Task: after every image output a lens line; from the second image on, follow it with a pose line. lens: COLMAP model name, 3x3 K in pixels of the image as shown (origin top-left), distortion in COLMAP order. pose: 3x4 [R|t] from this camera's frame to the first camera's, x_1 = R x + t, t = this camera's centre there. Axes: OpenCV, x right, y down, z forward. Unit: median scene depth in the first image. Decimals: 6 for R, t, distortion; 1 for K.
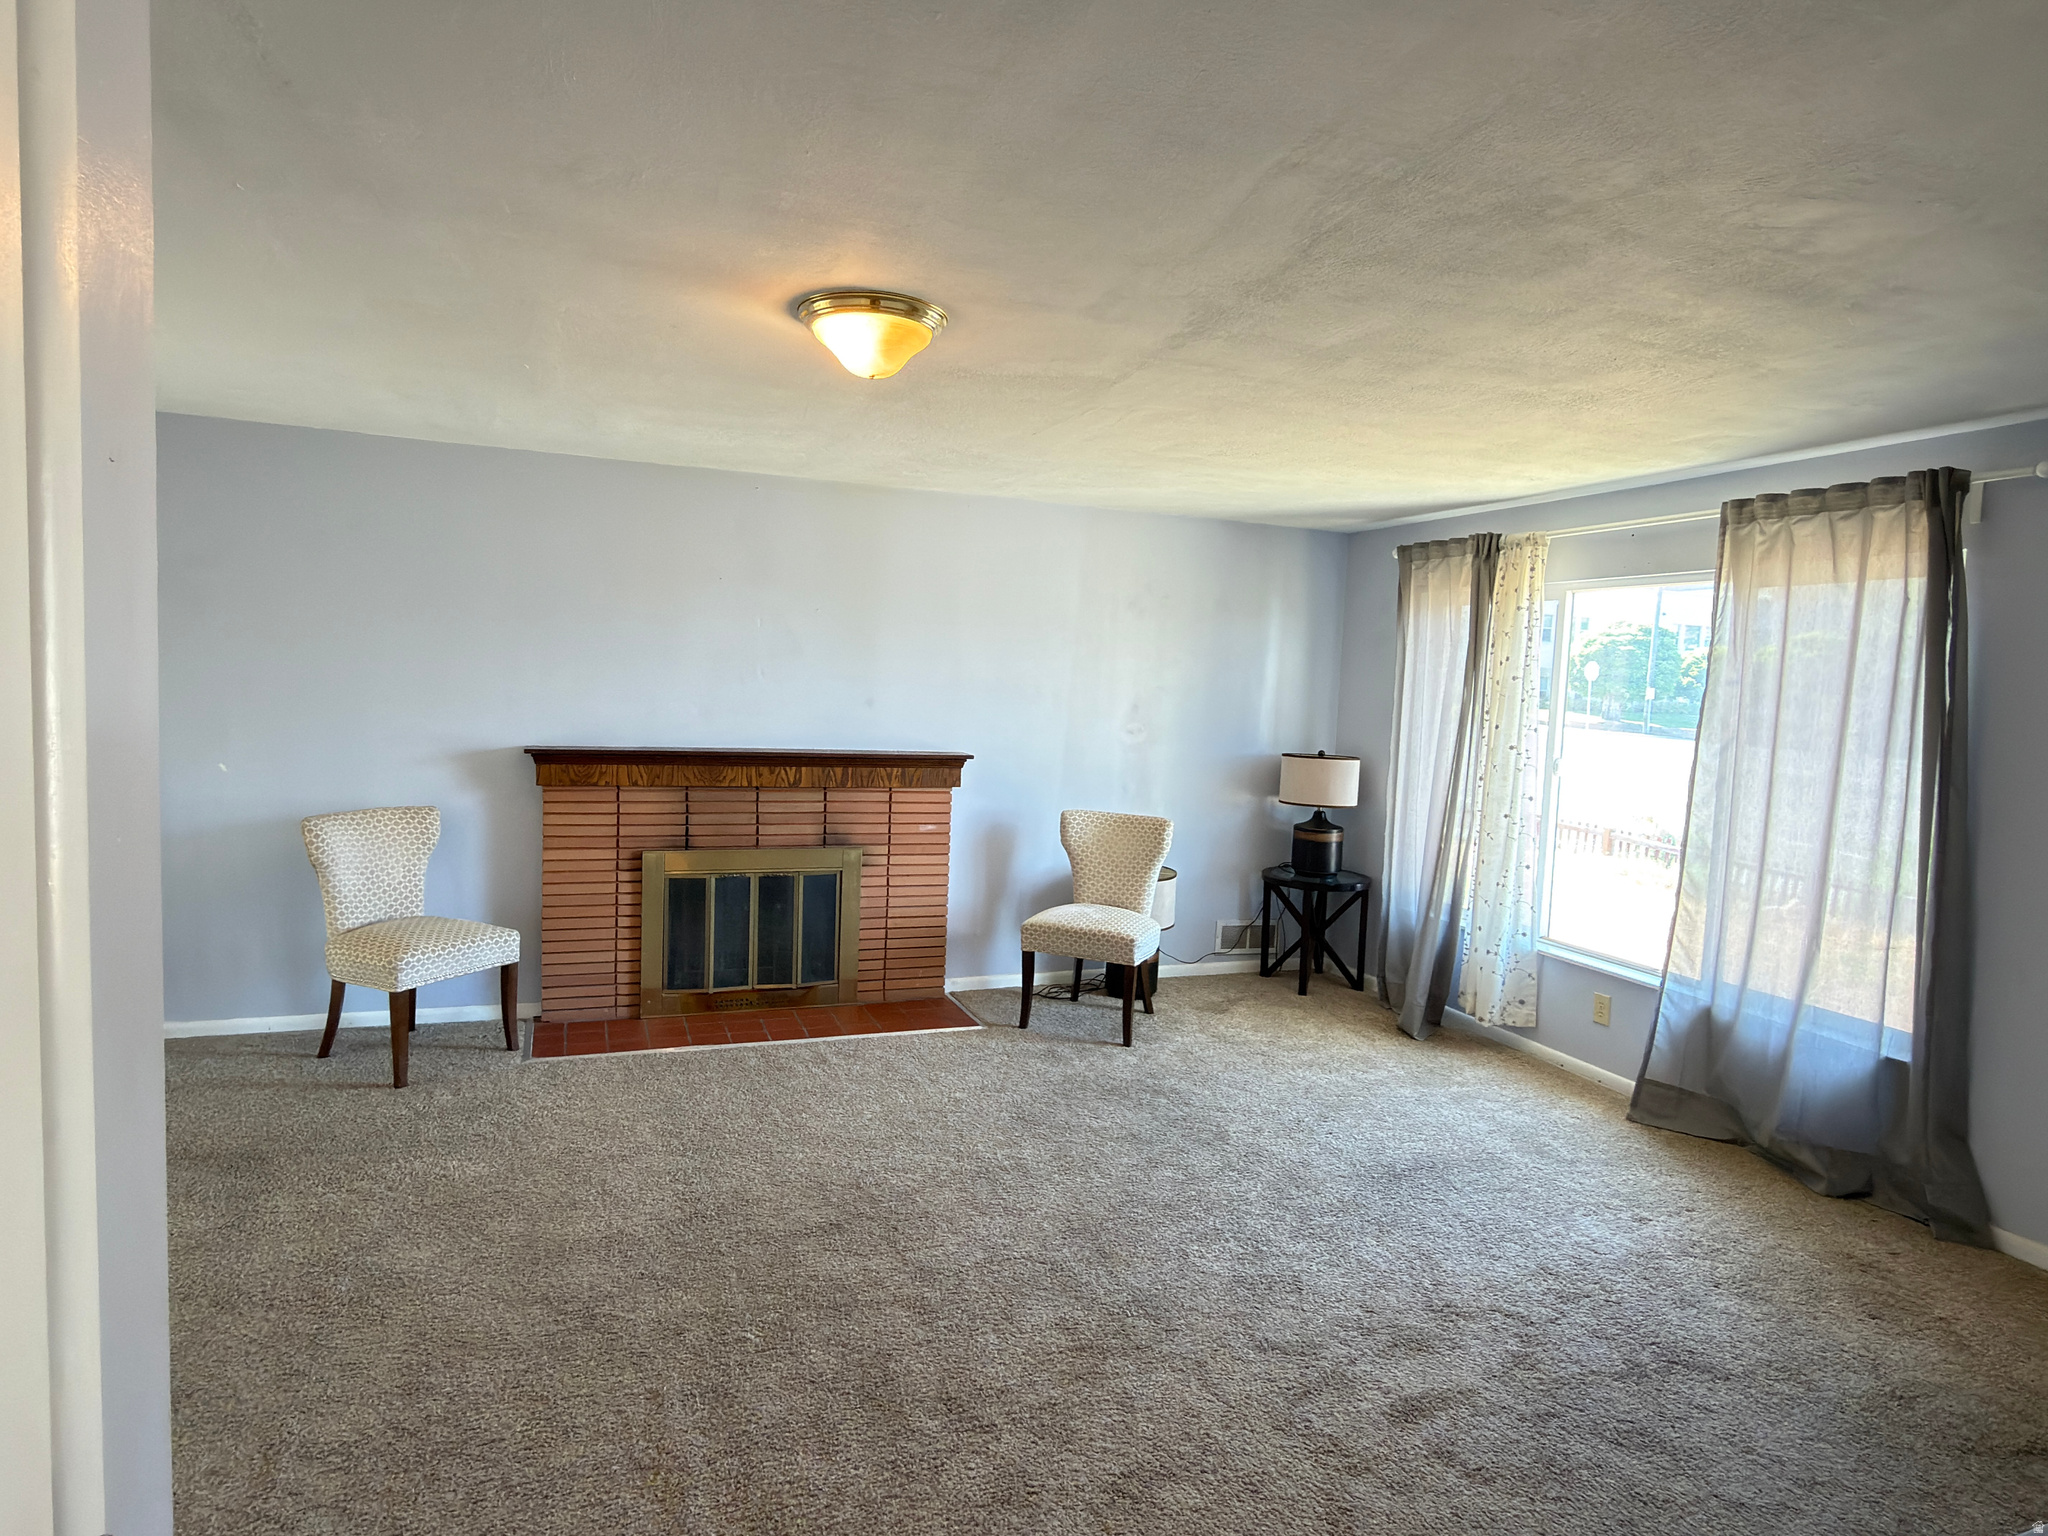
lens RADIAL K [[1161.9, 0, 1037.1], [0, 1161.9, 762.4], [0, 0, 1]] dist [0.001435, -0.000007]
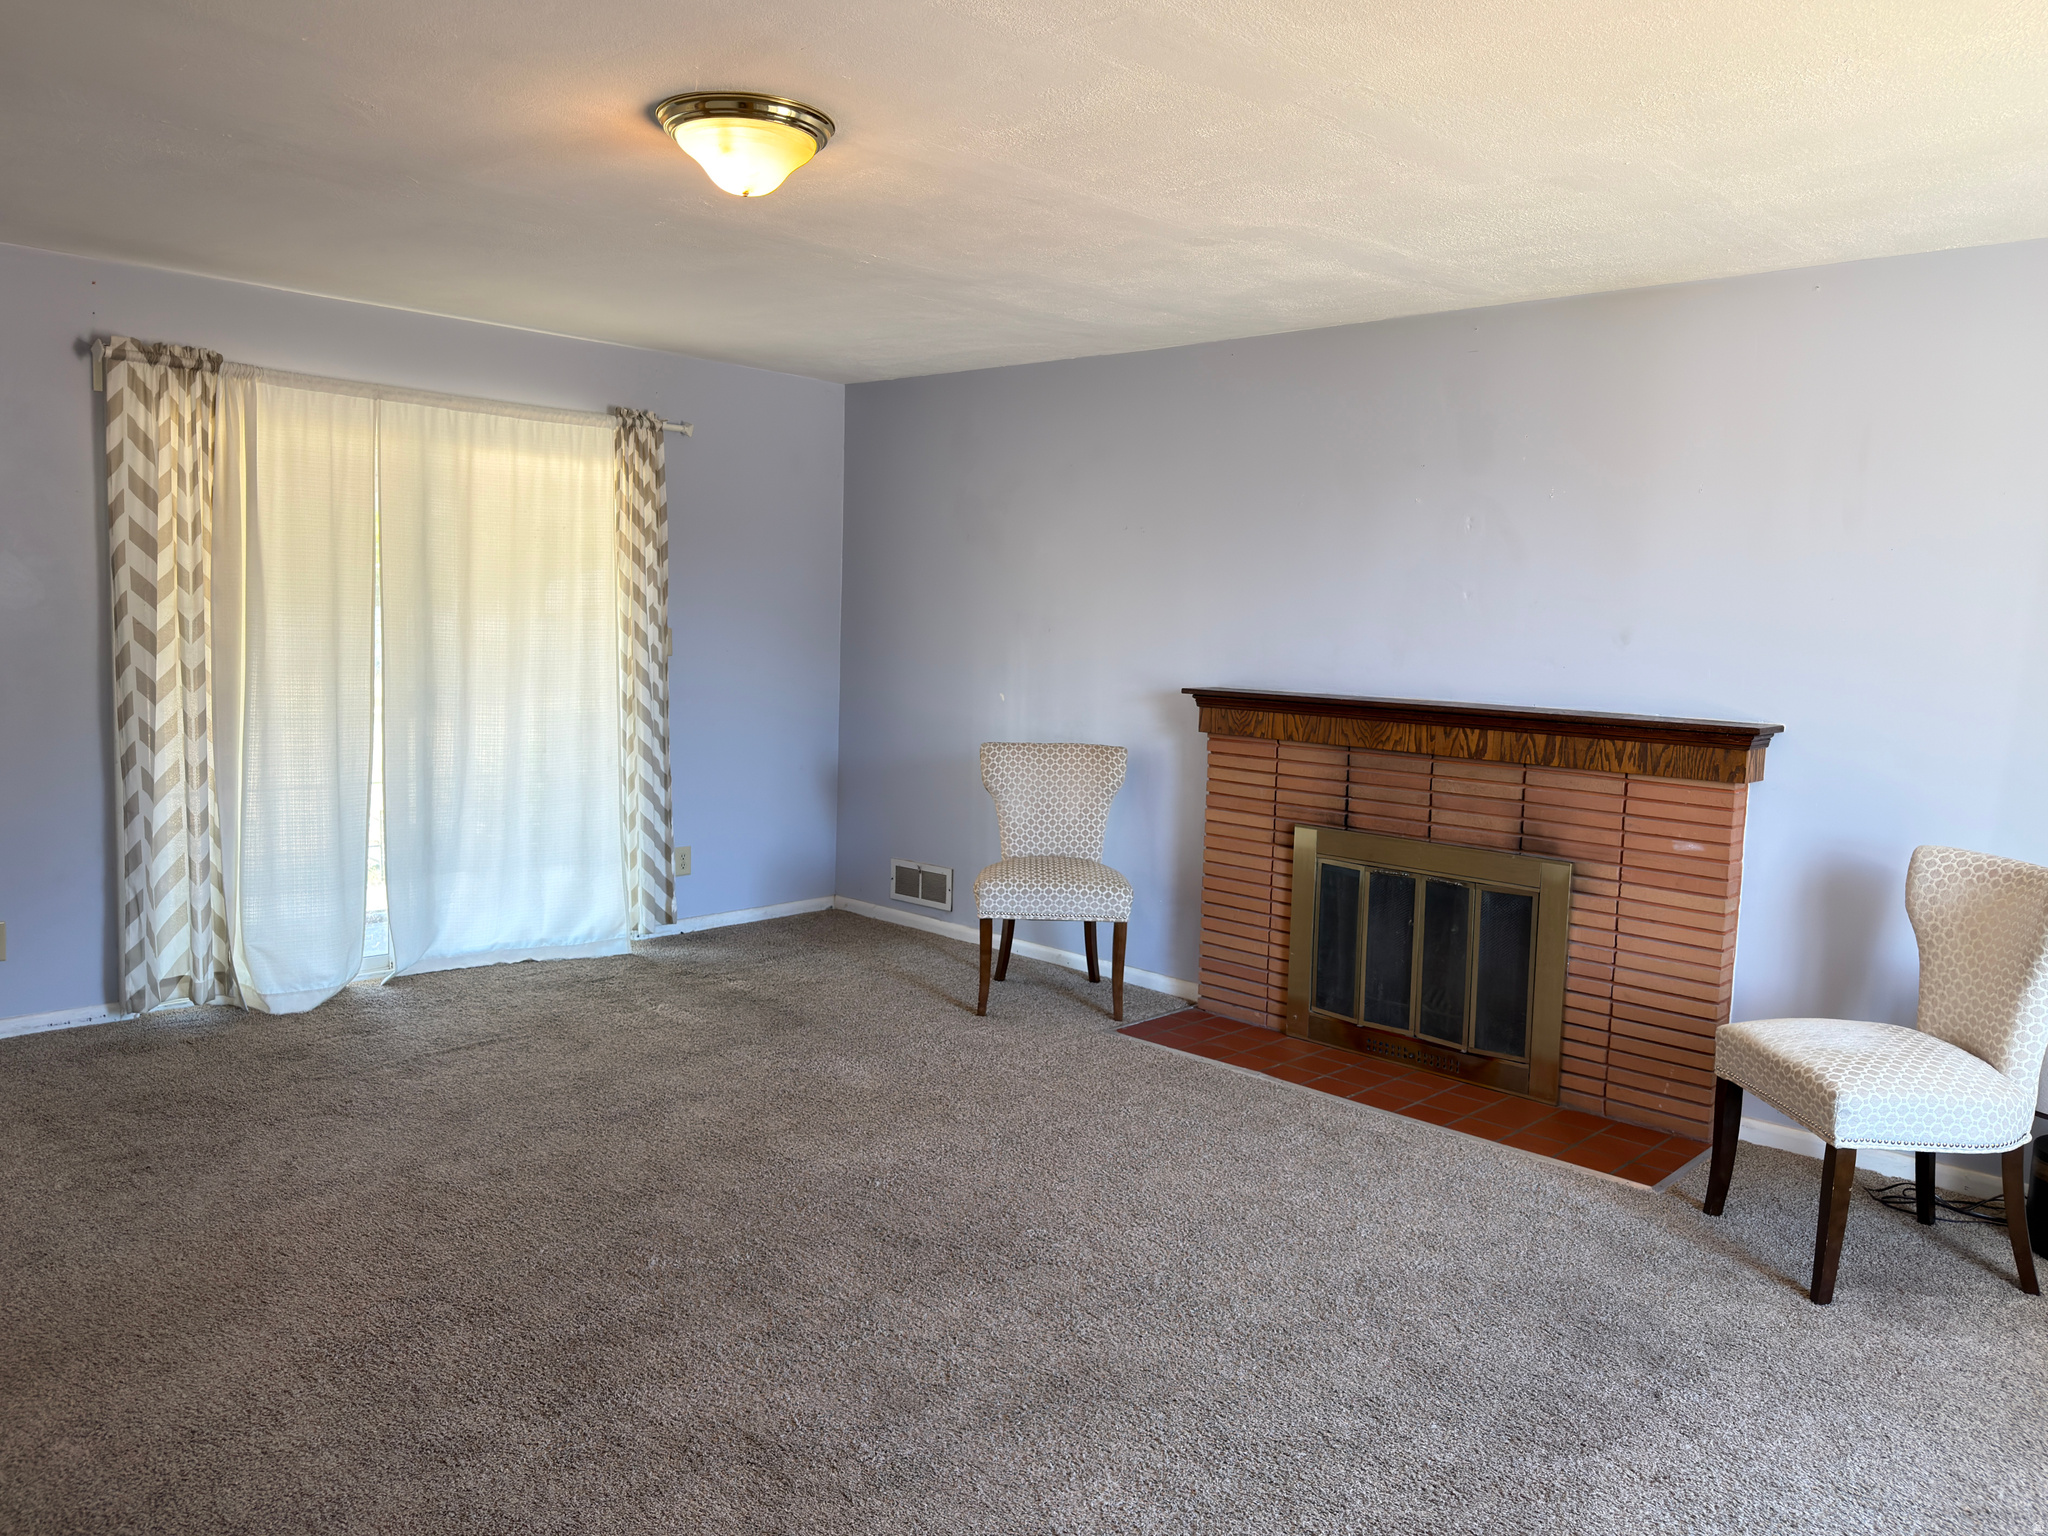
lens RADIAL K [[1544.4, 0, 1056.0], [0, 1544.4, 773.9], [0, 0, 1]] dist [0.145463, -0.007378]
pose [[0.426492, 0.064910, -0.902159, 0.526335], [-0.083396, 0.995995, 0.032237, 0.021435], [0.900639, 0.061488, 0.430197, 0.382346]]
